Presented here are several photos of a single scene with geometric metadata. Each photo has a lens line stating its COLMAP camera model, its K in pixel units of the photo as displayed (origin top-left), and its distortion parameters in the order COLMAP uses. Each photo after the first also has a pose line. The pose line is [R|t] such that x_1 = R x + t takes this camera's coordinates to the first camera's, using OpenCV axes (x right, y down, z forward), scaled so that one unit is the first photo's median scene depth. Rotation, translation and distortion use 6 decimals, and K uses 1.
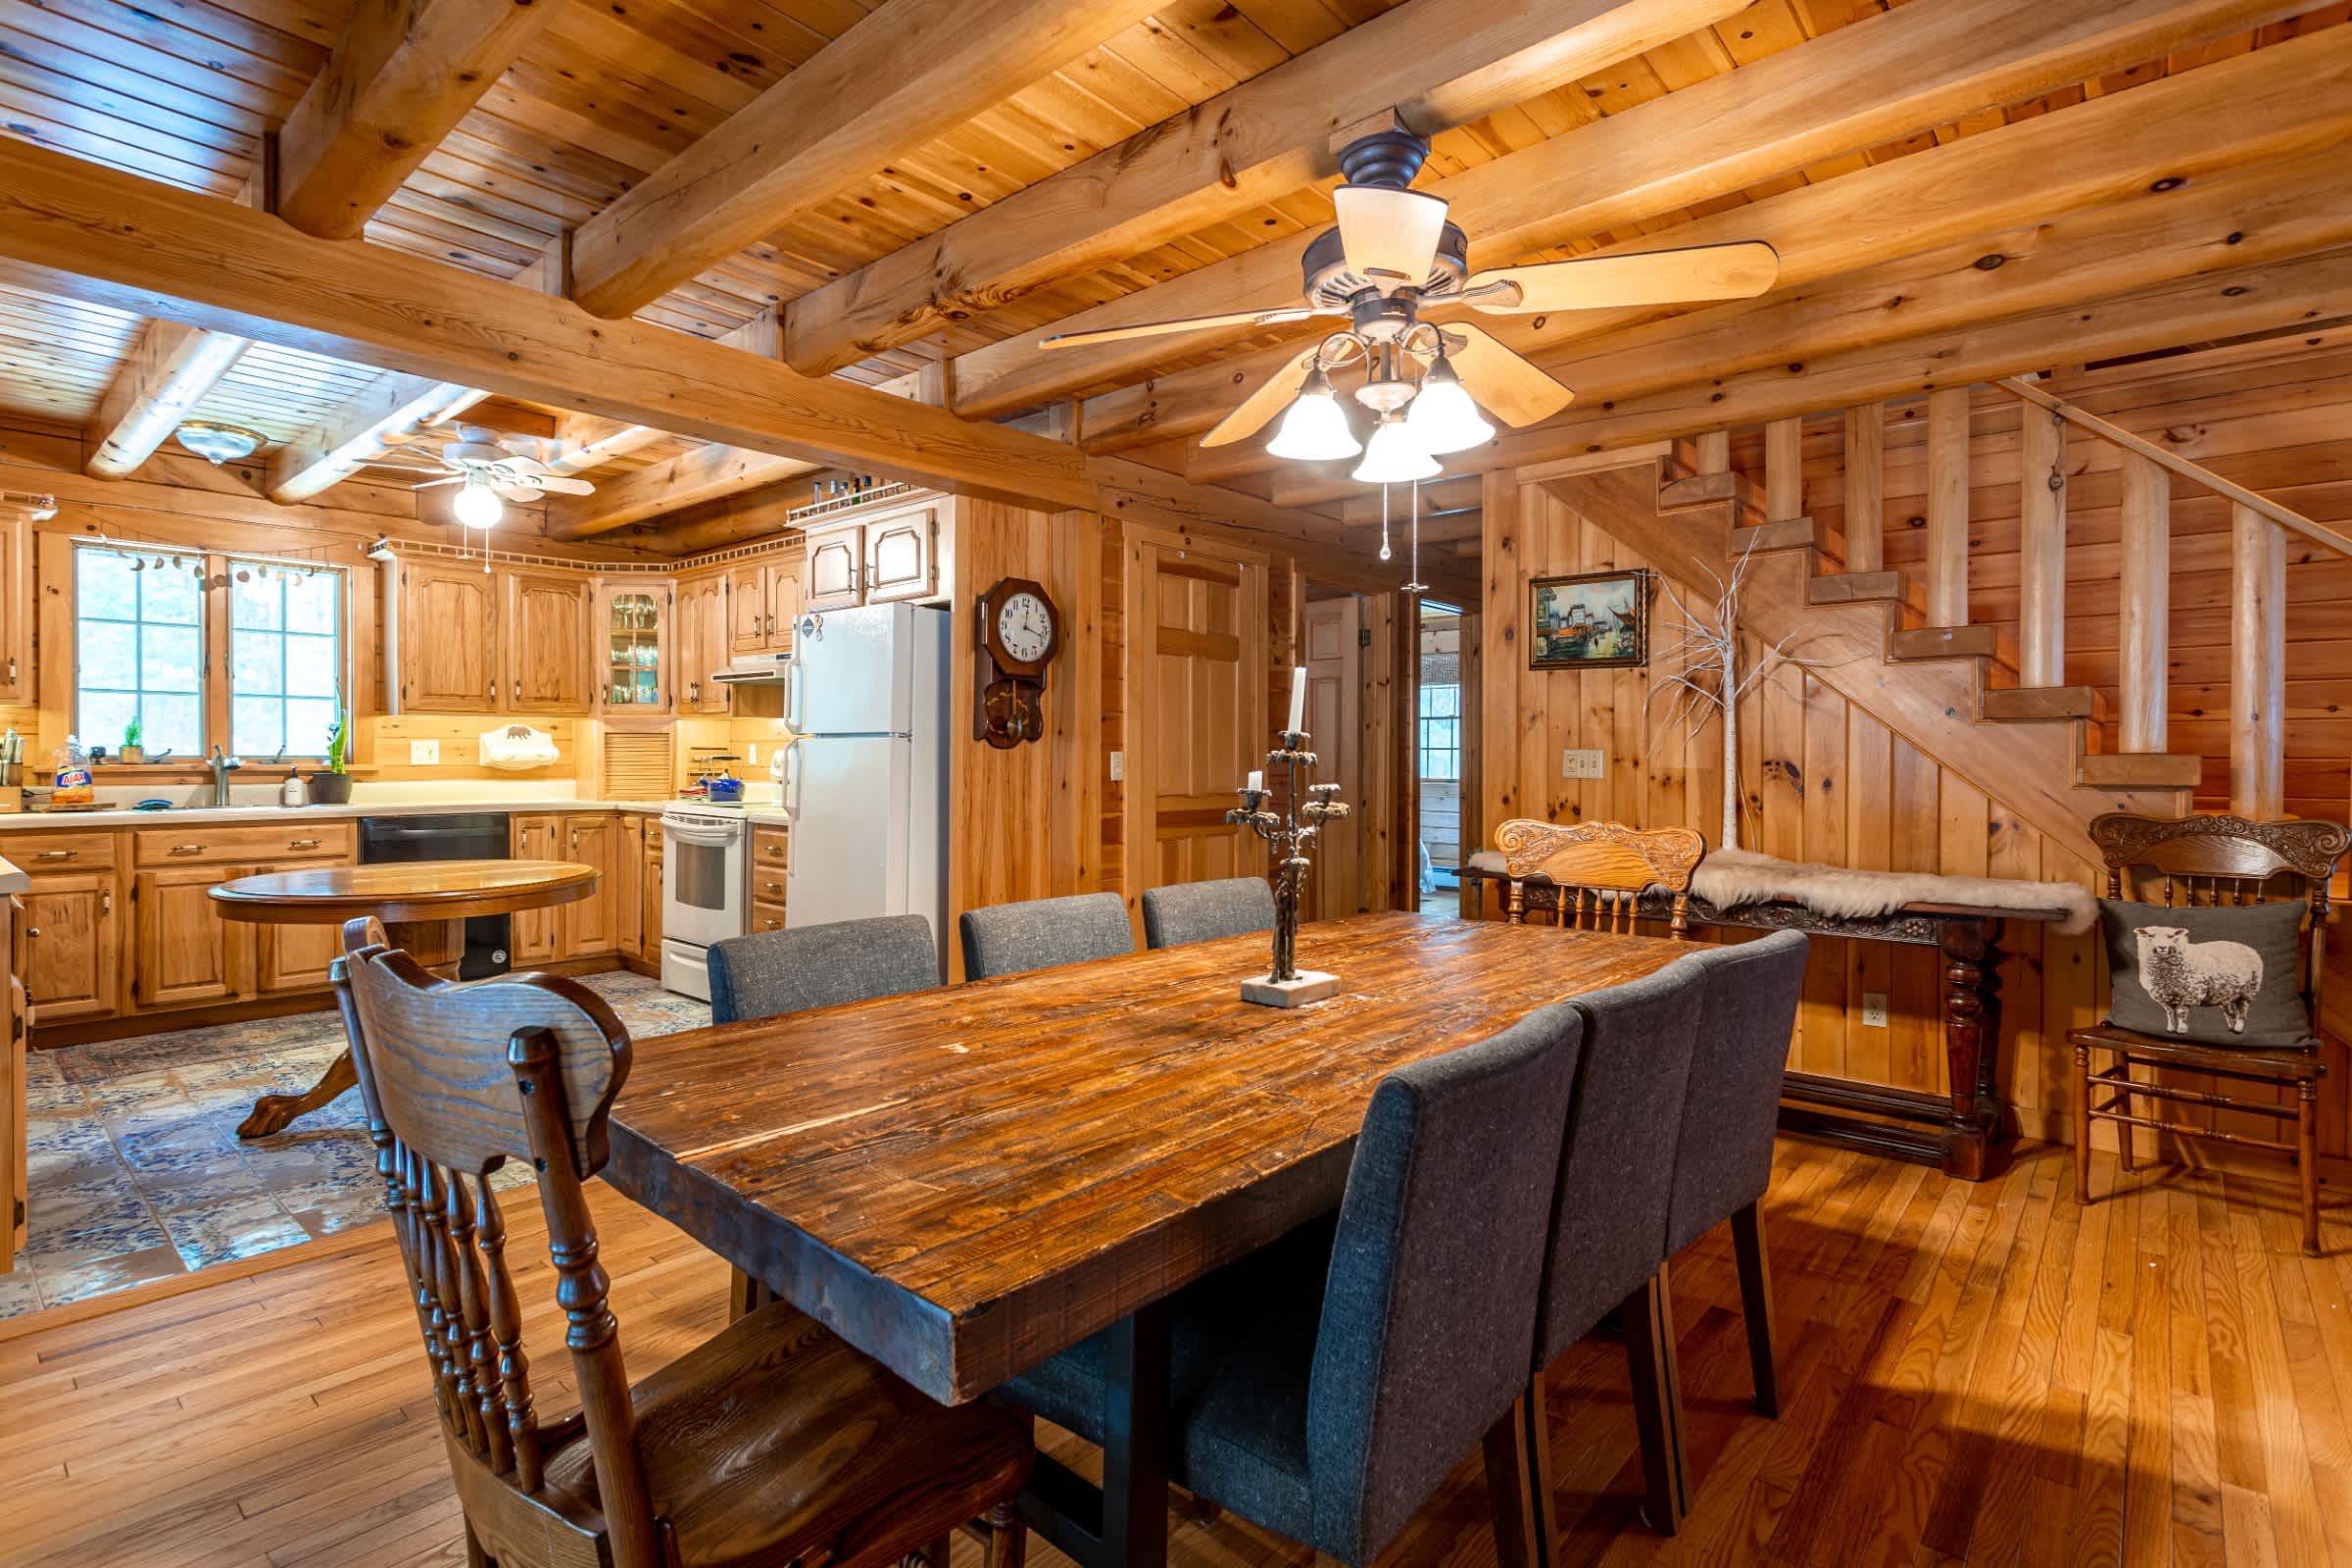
lens RADIAL K [[1142.2, 0, 1201.3], [0, 1142.2, 764.3], [0, 0, 1]] dist [-0.002252, 0.002441]
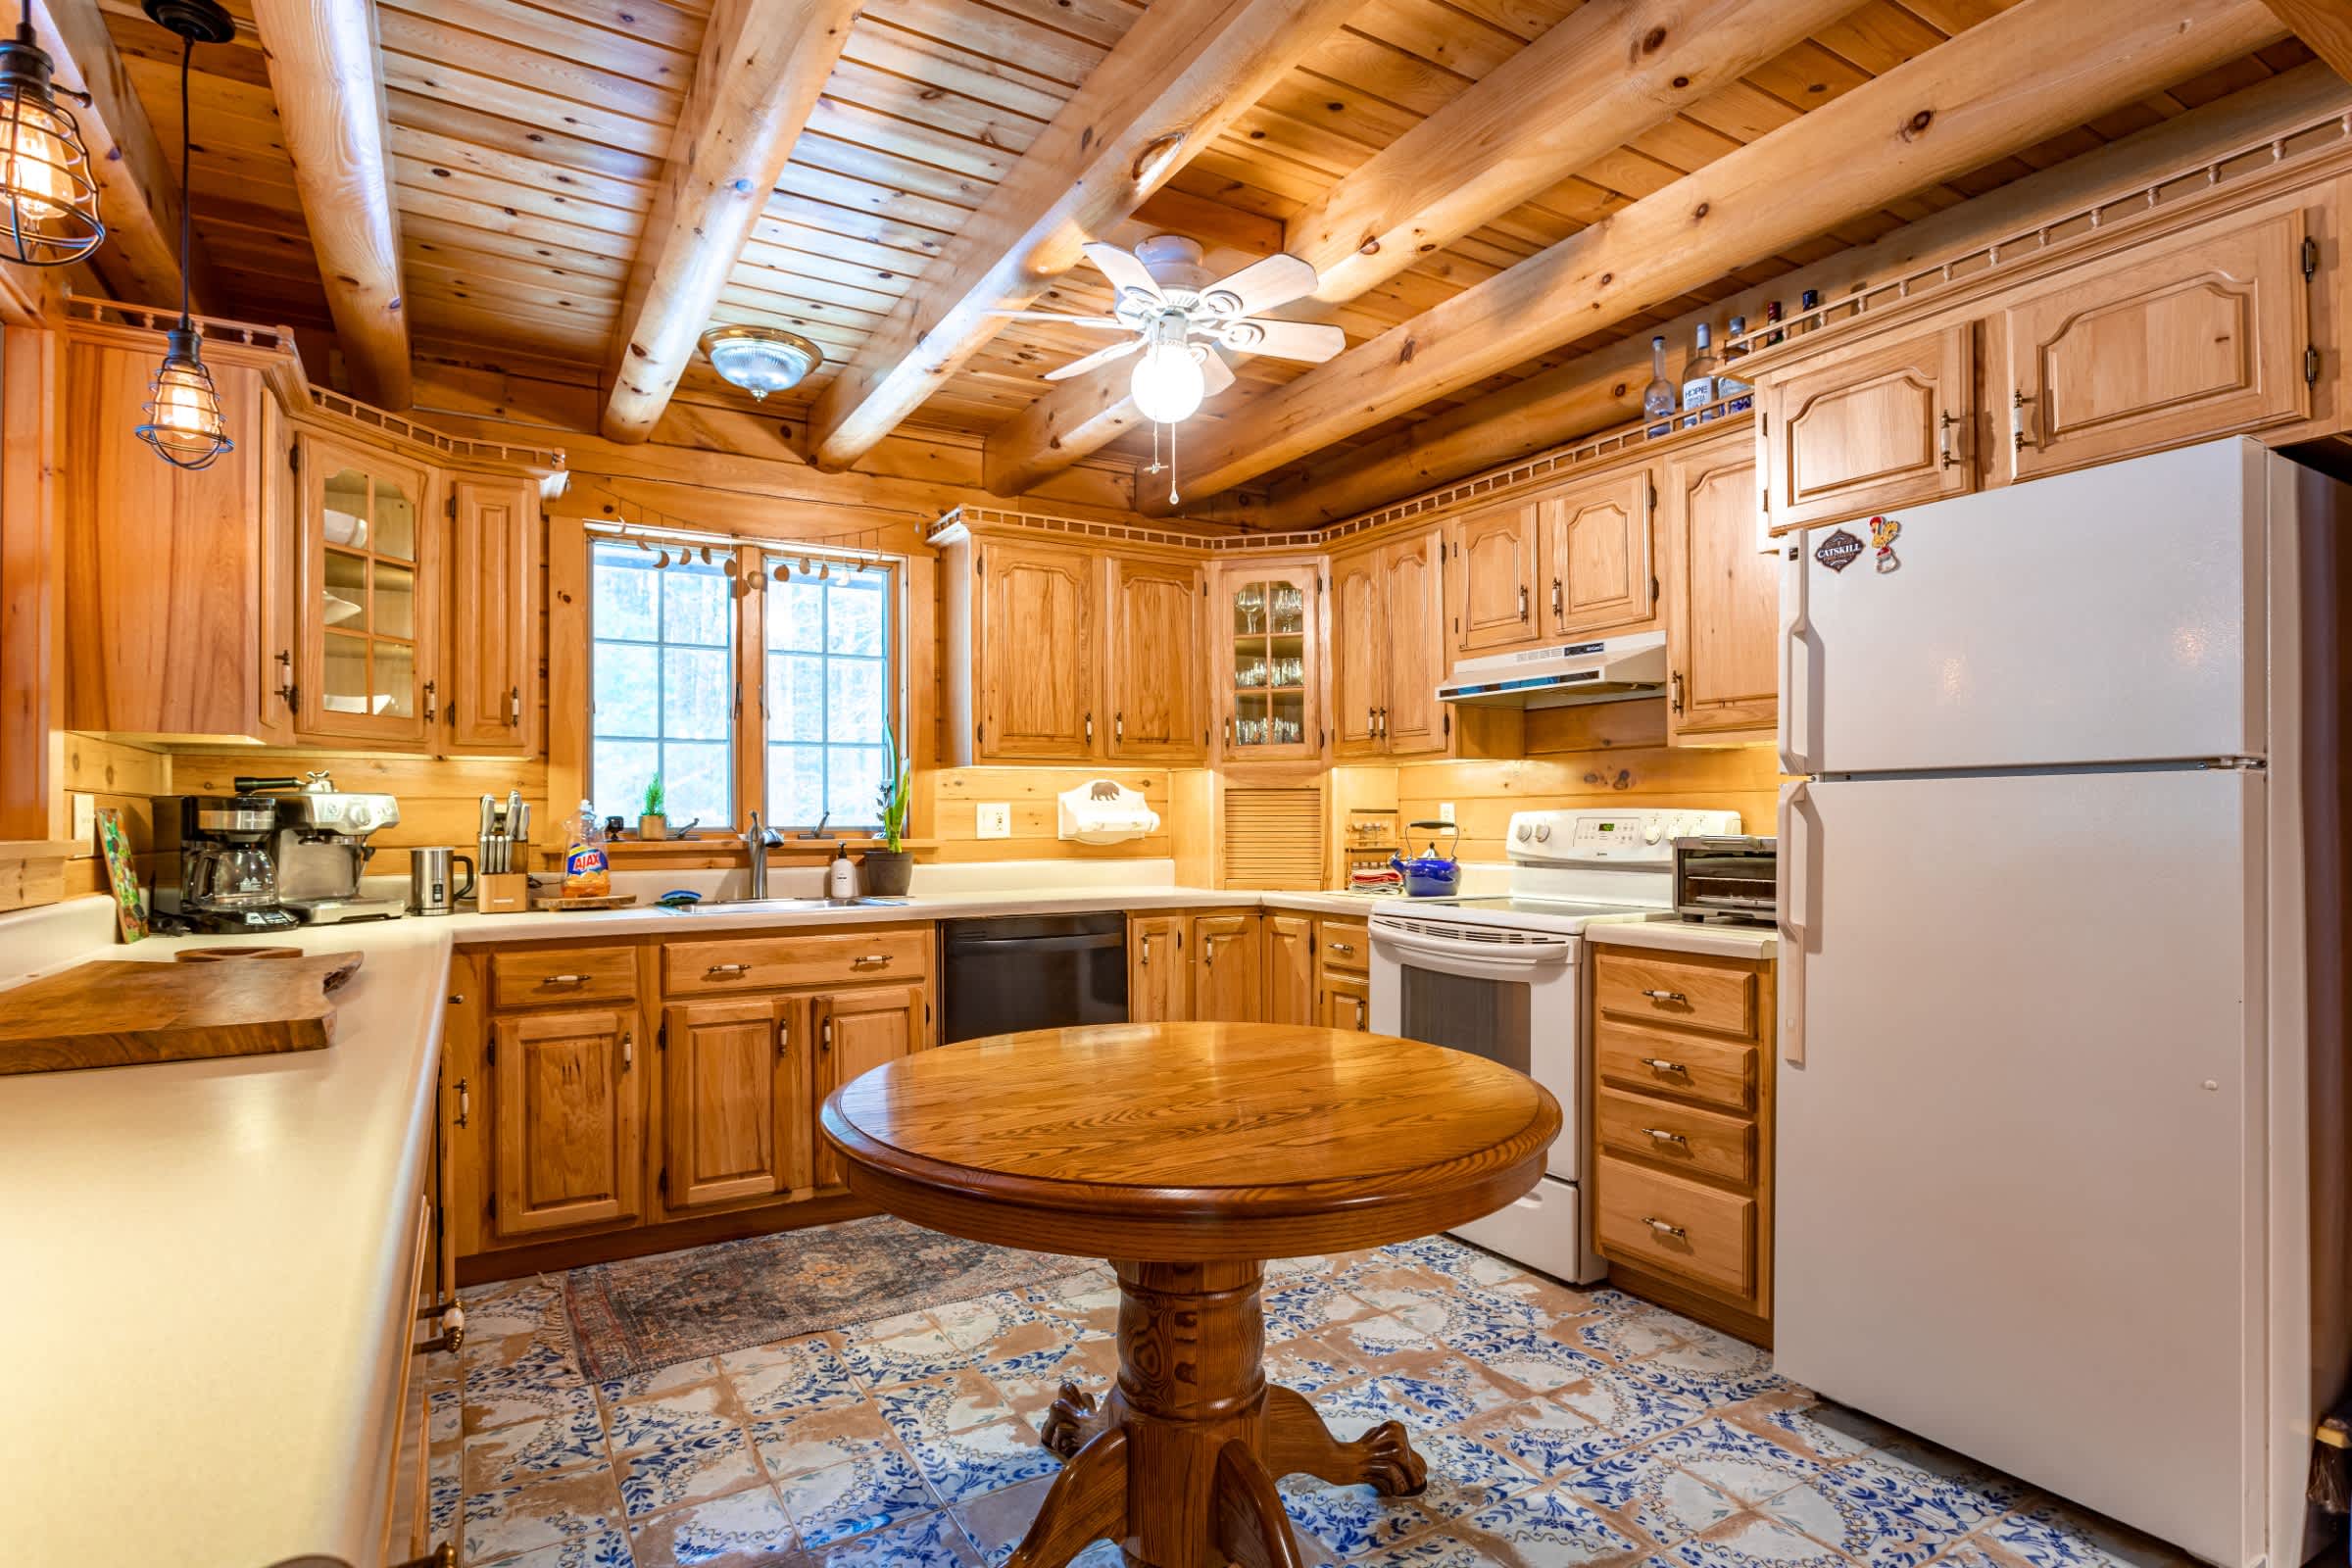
lens RADIAL K [[1180.8, 0, 1239.6], [0, 1180.8, 811.8], [0, 0, 1]] dist [-0.005817, 0.006278]
pose [[0.963337, -0.011704, -0.268039, -0.382537], [0.007470, 0.999831, -0.016812, -0.002913], [0.268190, 0.014194, 0.963261, 0.385221]]
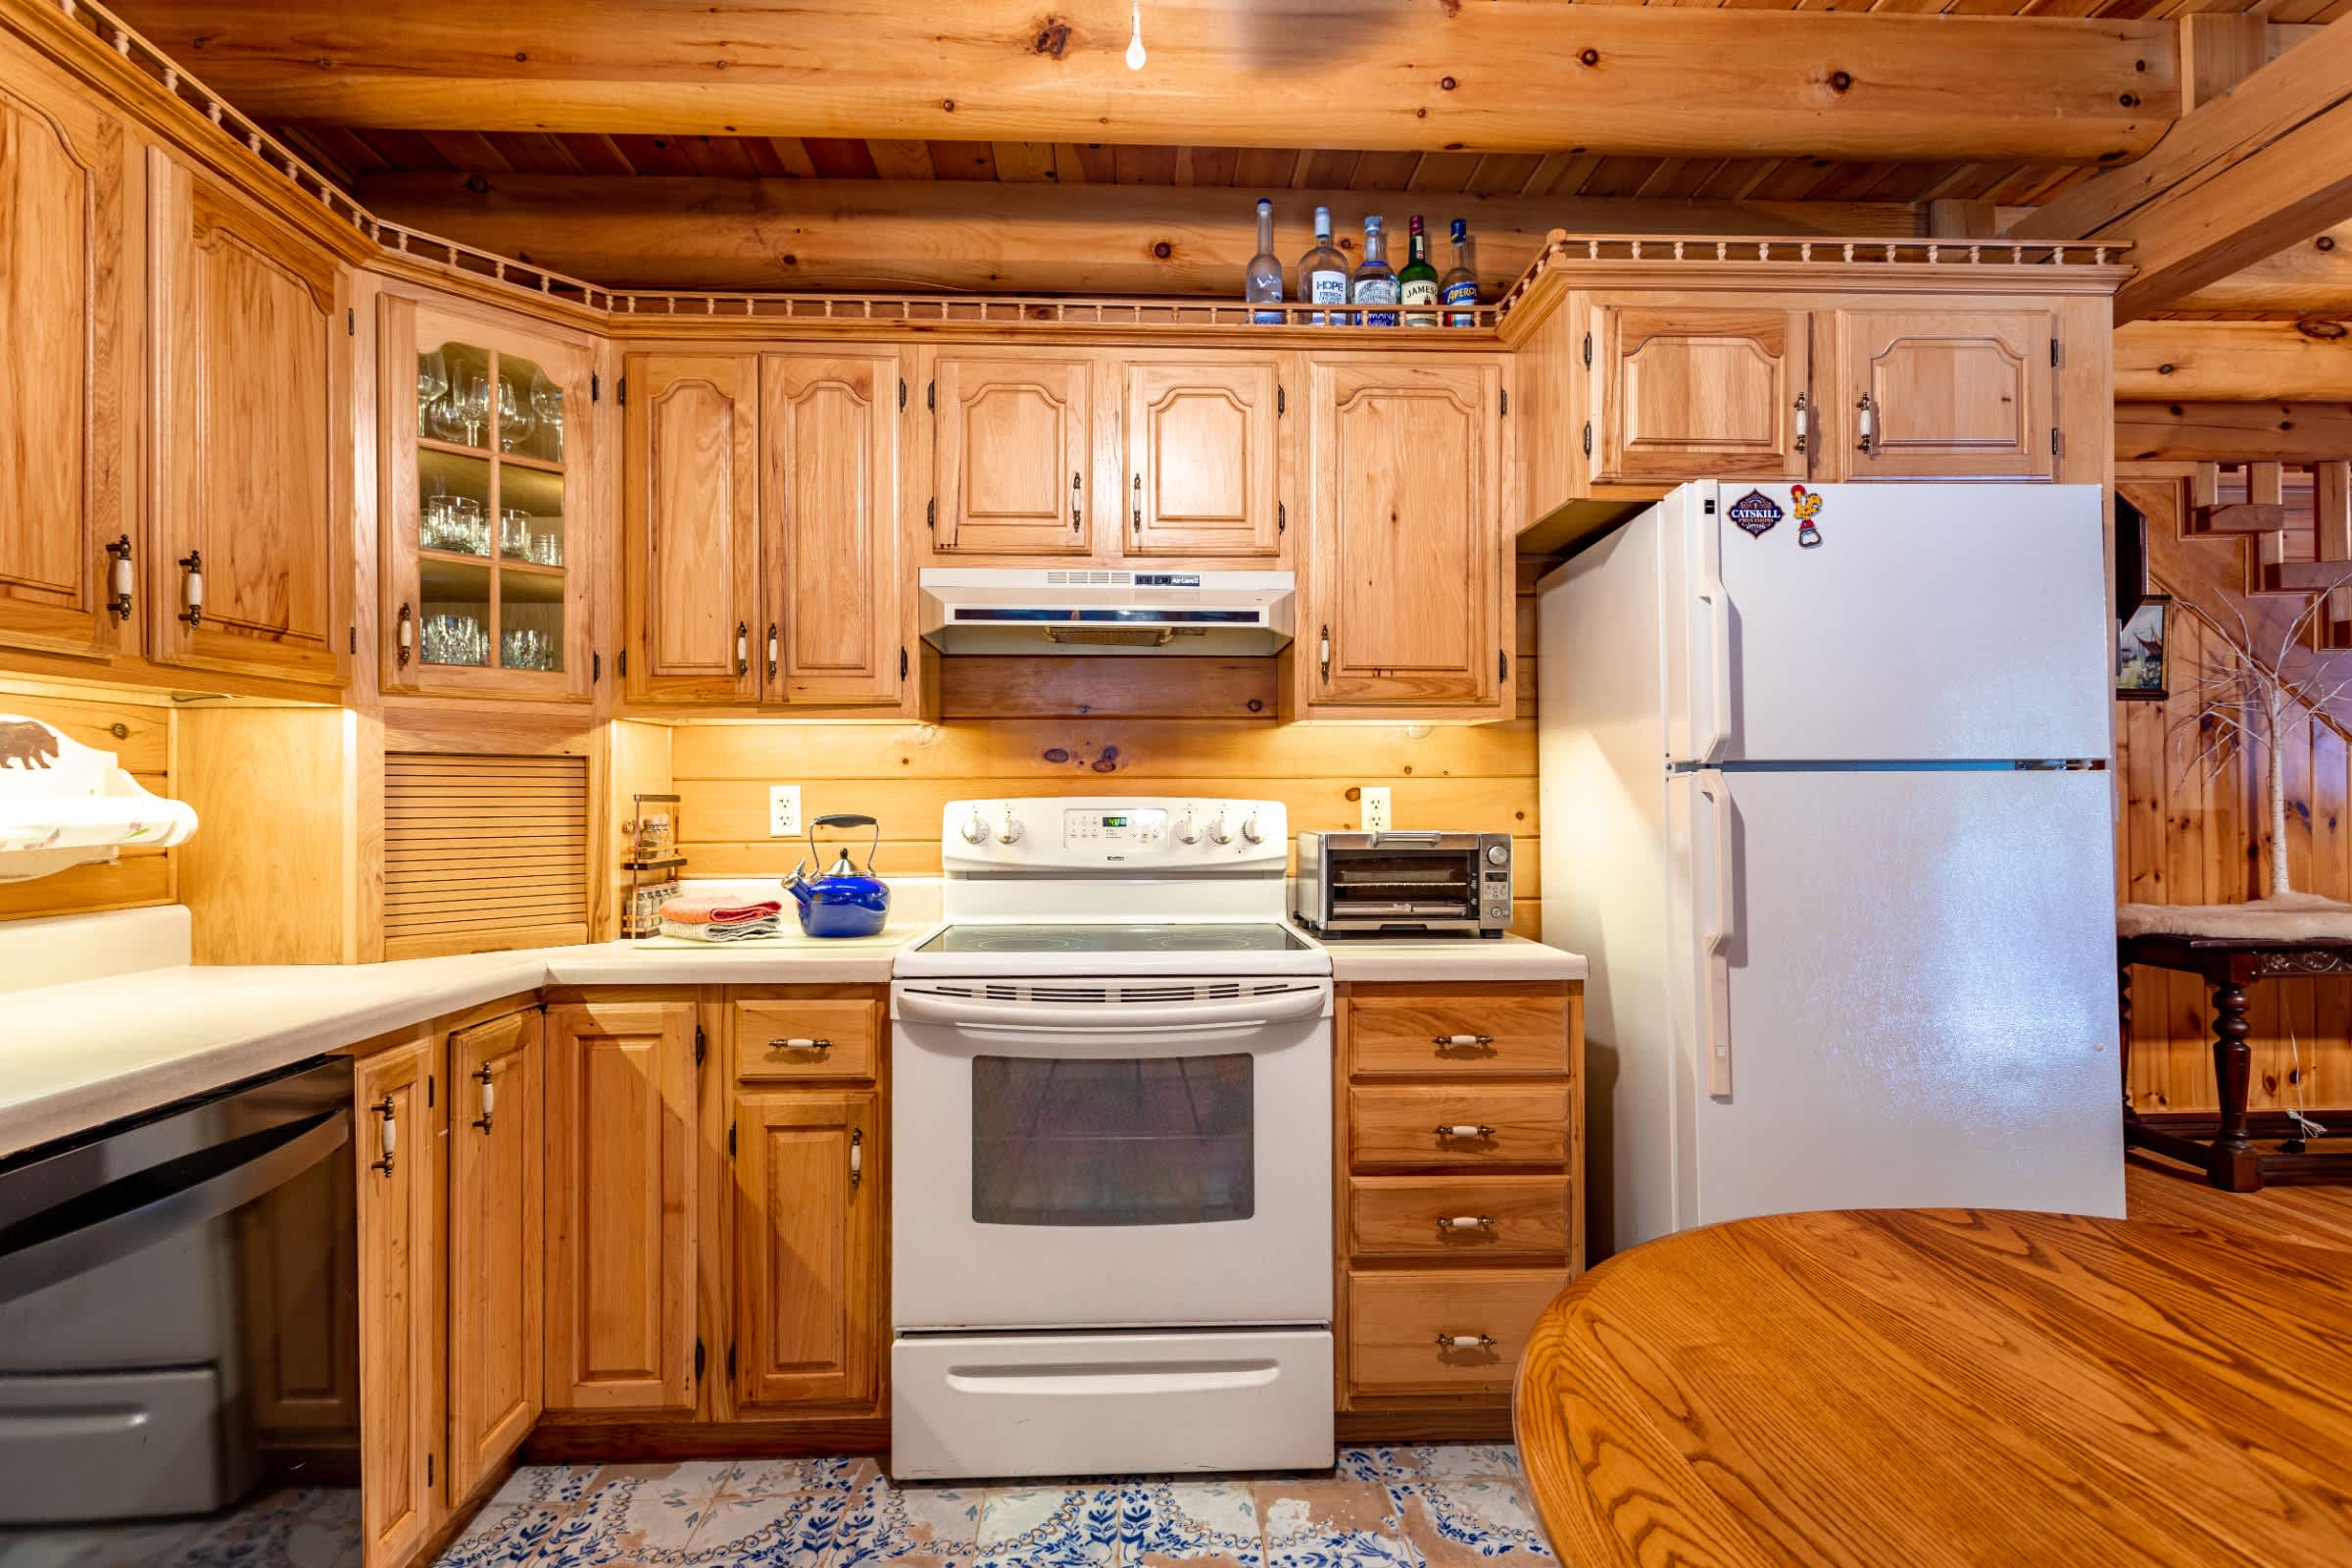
lens RADIAL K [[1142.2, 0, 1170.7], [0, 1142.2, 785.0], [0, 0, 1]] dist [-0.002252, 0.002441]
pose [[0.732079, -0.000419, 0.681220, -0.679252], [0.013726, 0.999806, -0.014135, -0.012381], [-0.681082, 0.019698, 0.731942, 0.715014]]
